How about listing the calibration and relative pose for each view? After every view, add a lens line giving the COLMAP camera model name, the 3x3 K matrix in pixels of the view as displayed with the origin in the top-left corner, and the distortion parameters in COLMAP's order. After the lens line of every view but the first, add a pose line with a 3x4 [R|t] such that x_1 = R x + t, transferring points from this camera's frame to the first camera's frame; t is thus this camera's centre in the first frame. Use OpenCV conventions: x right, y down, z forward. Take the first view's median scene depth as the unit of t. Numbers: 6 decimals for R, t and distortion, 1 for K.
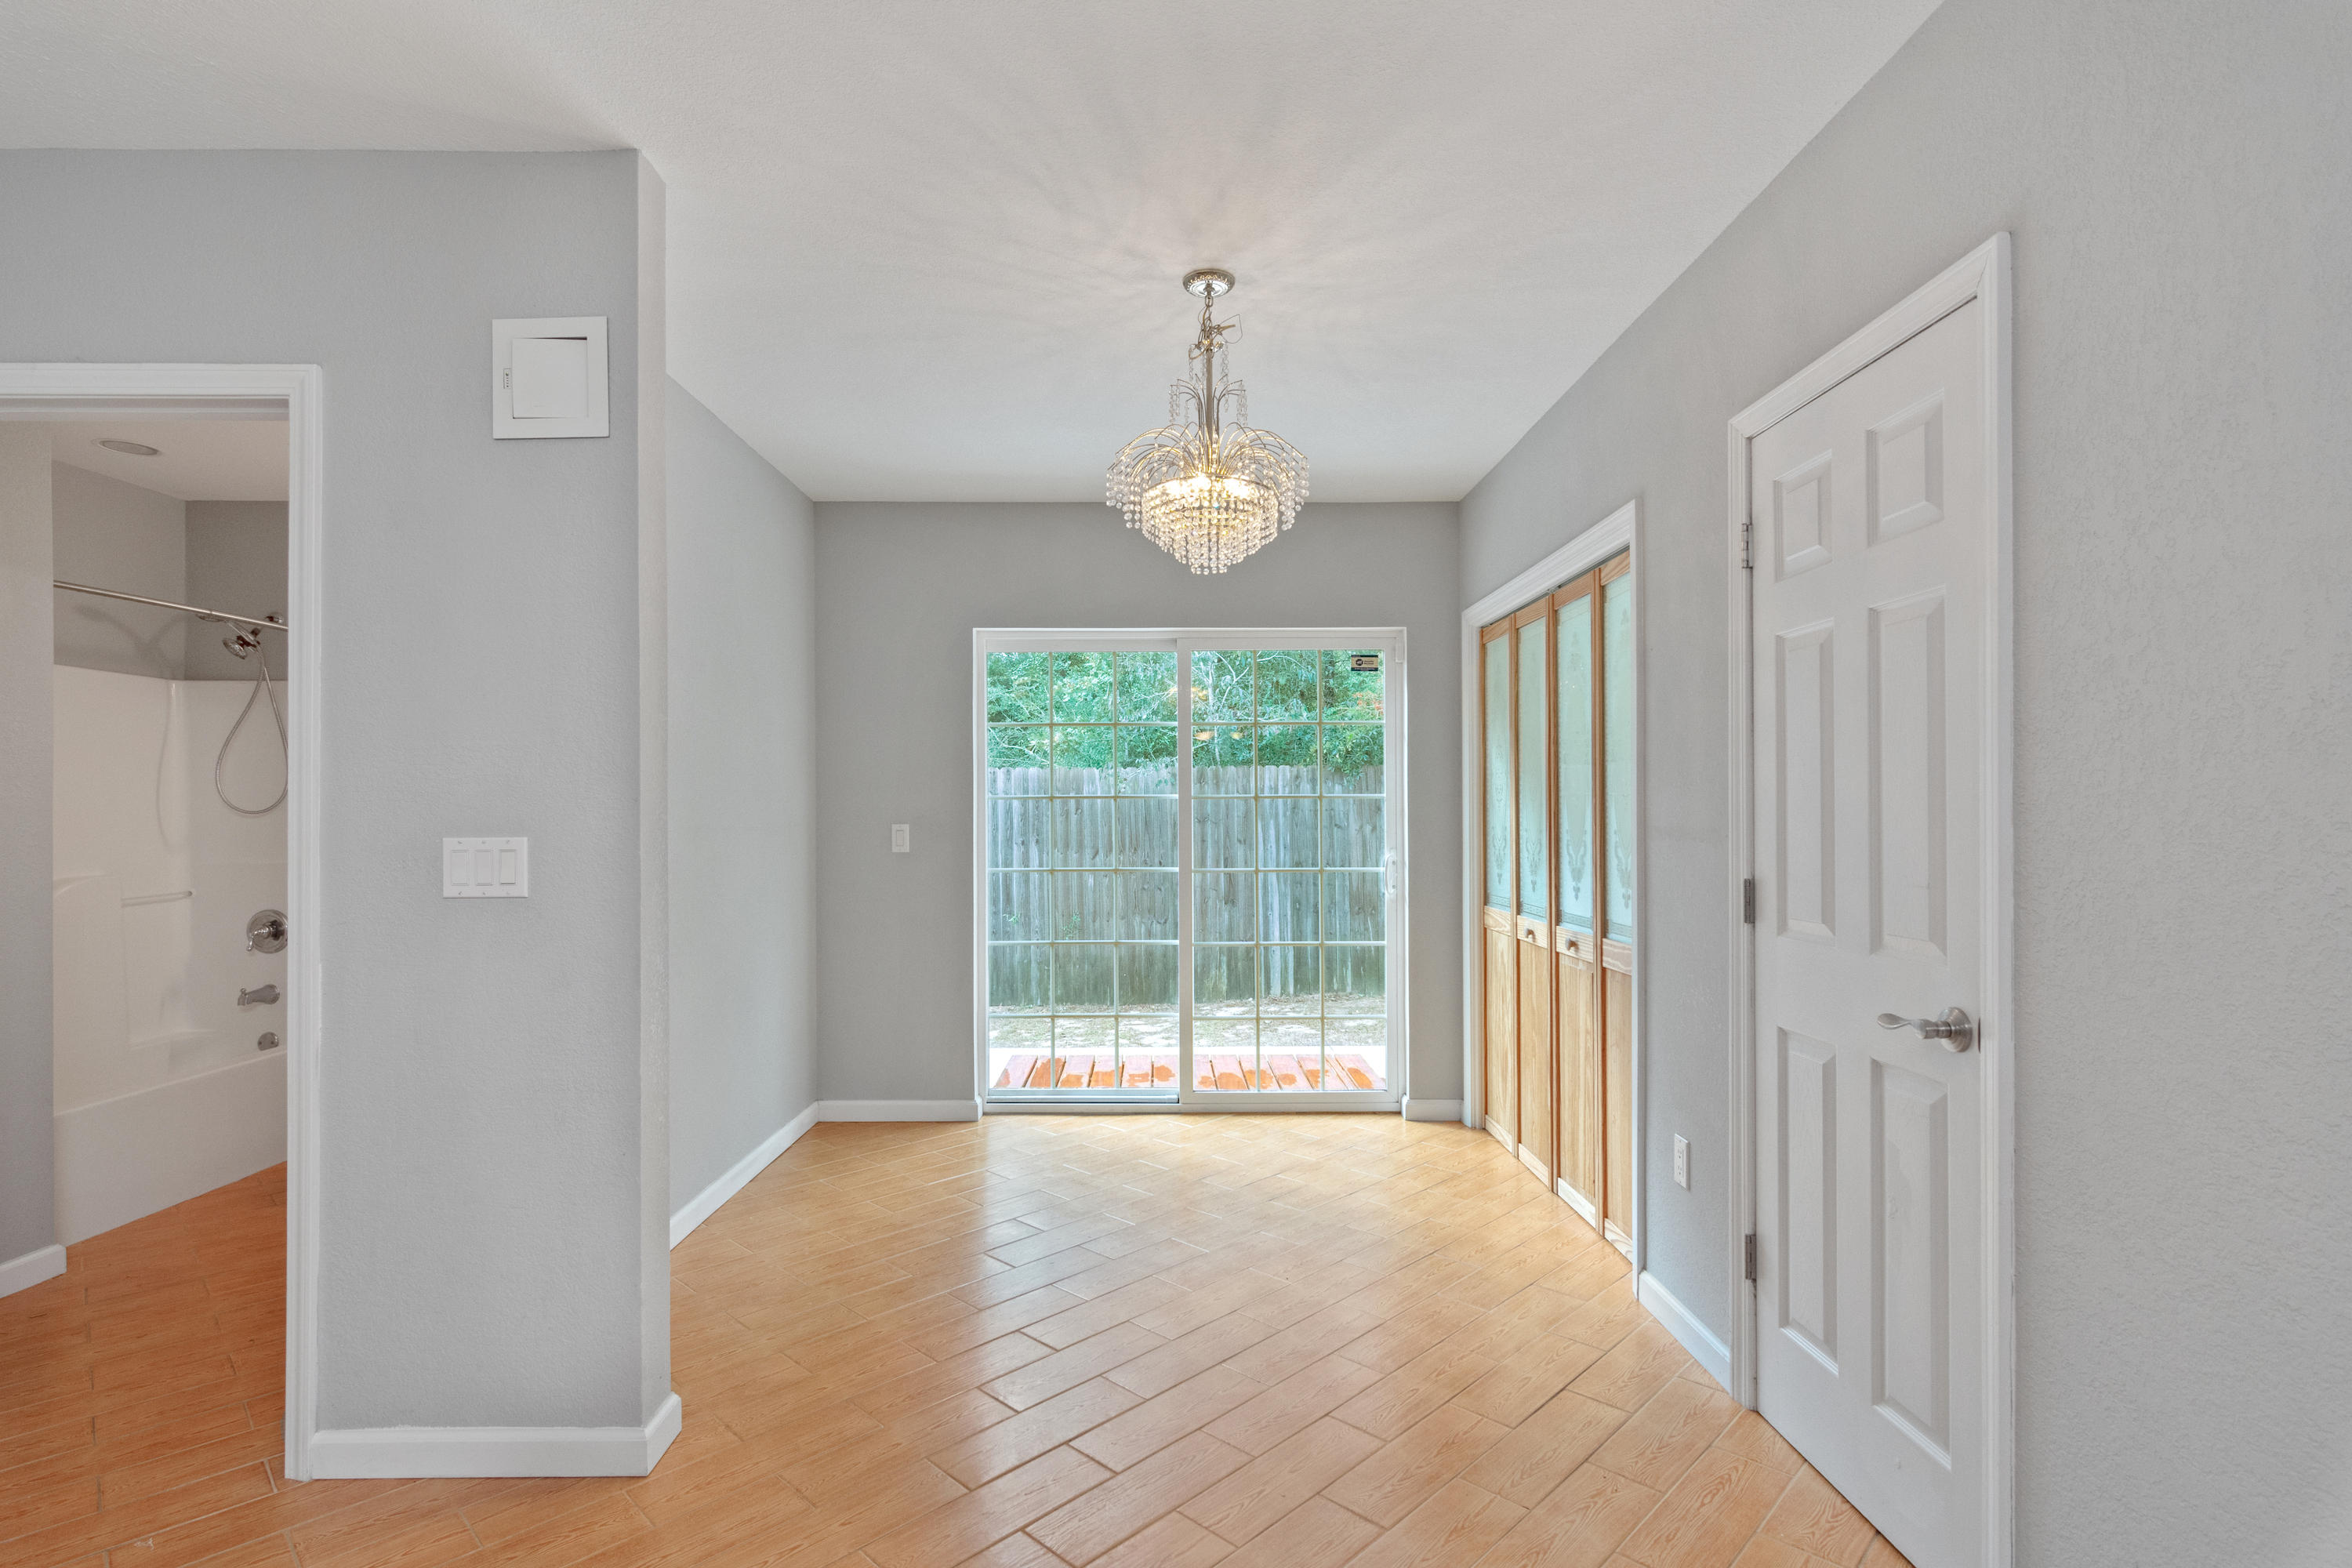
lens RADIAL K [[1182.7, 0, 1233.5], [0, 1182.7, 786.0], [0, 0, 1]] dist [0.093956, -0.000013]
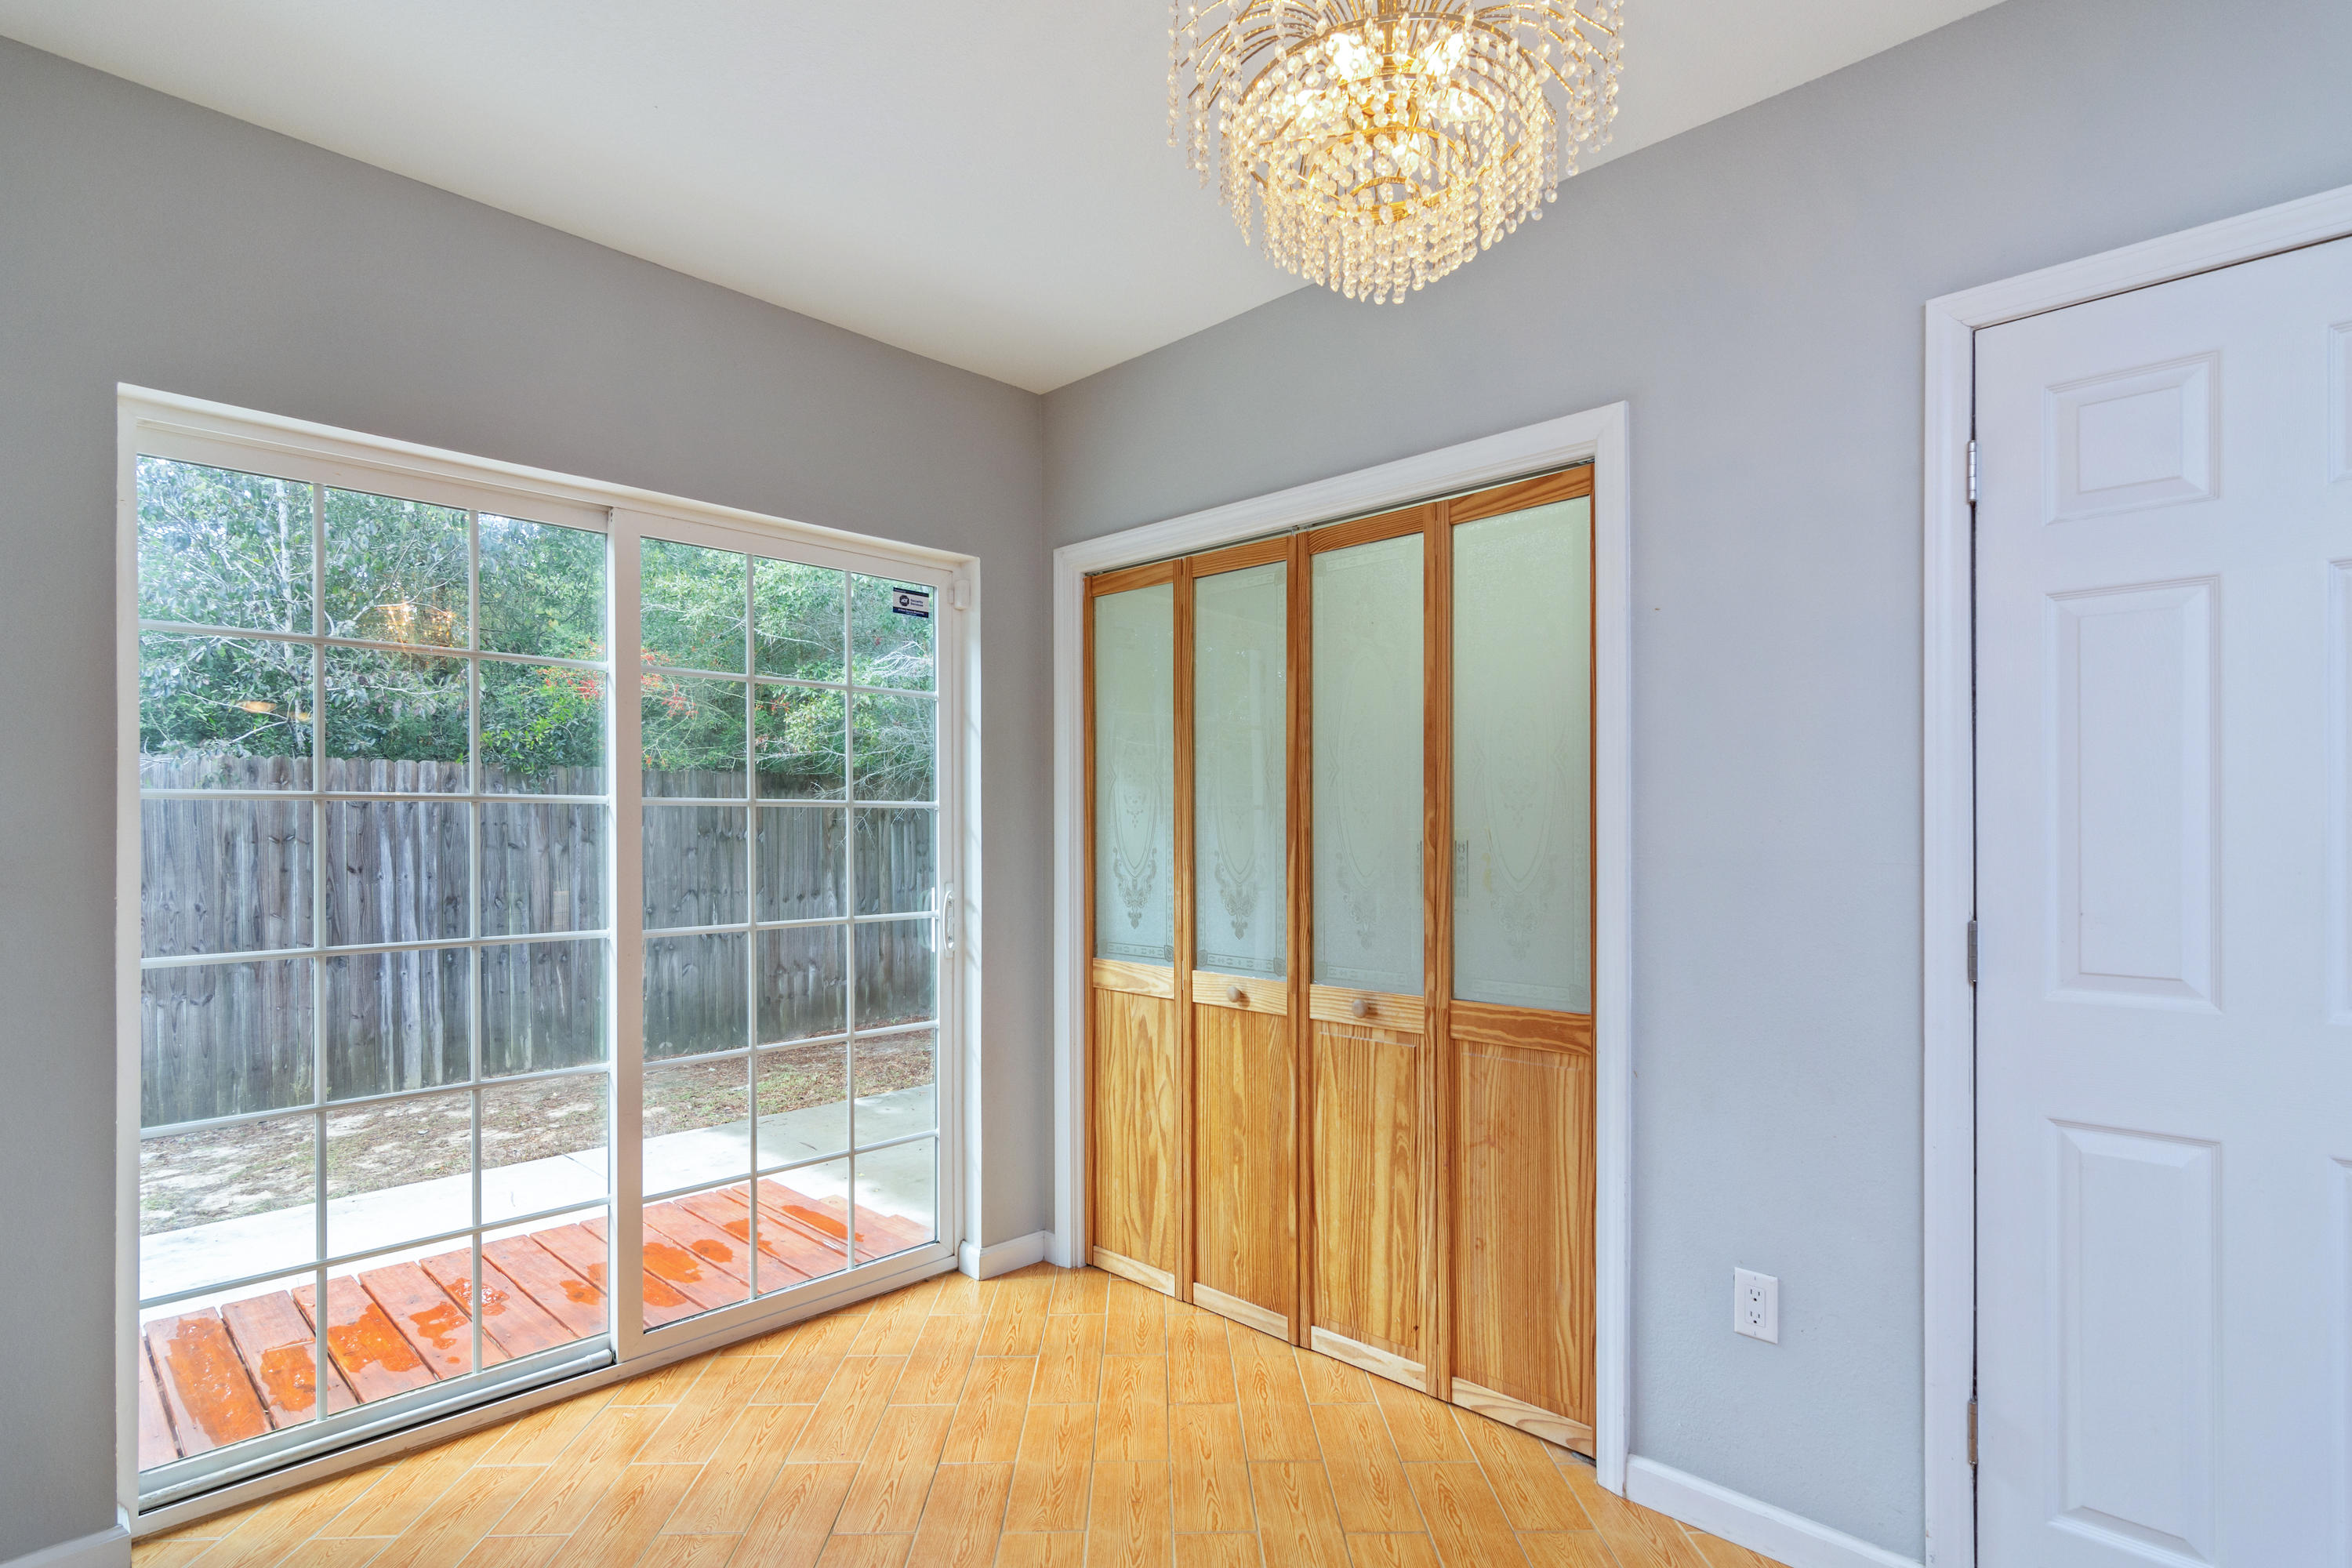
lens RADIAL K [[1138.6, 0, 1169.5], [0, 1138.6, 814.4], [0, 0, 1]] dist [-0.000710, -0.000012]
pose [[0.727820, 0.013293, 0.685639, -0.221447], [-0.020153, 0.999795, 0.002009, 0.010105], [-0.685472, -0.015280, 0.727939, 0.448226]]
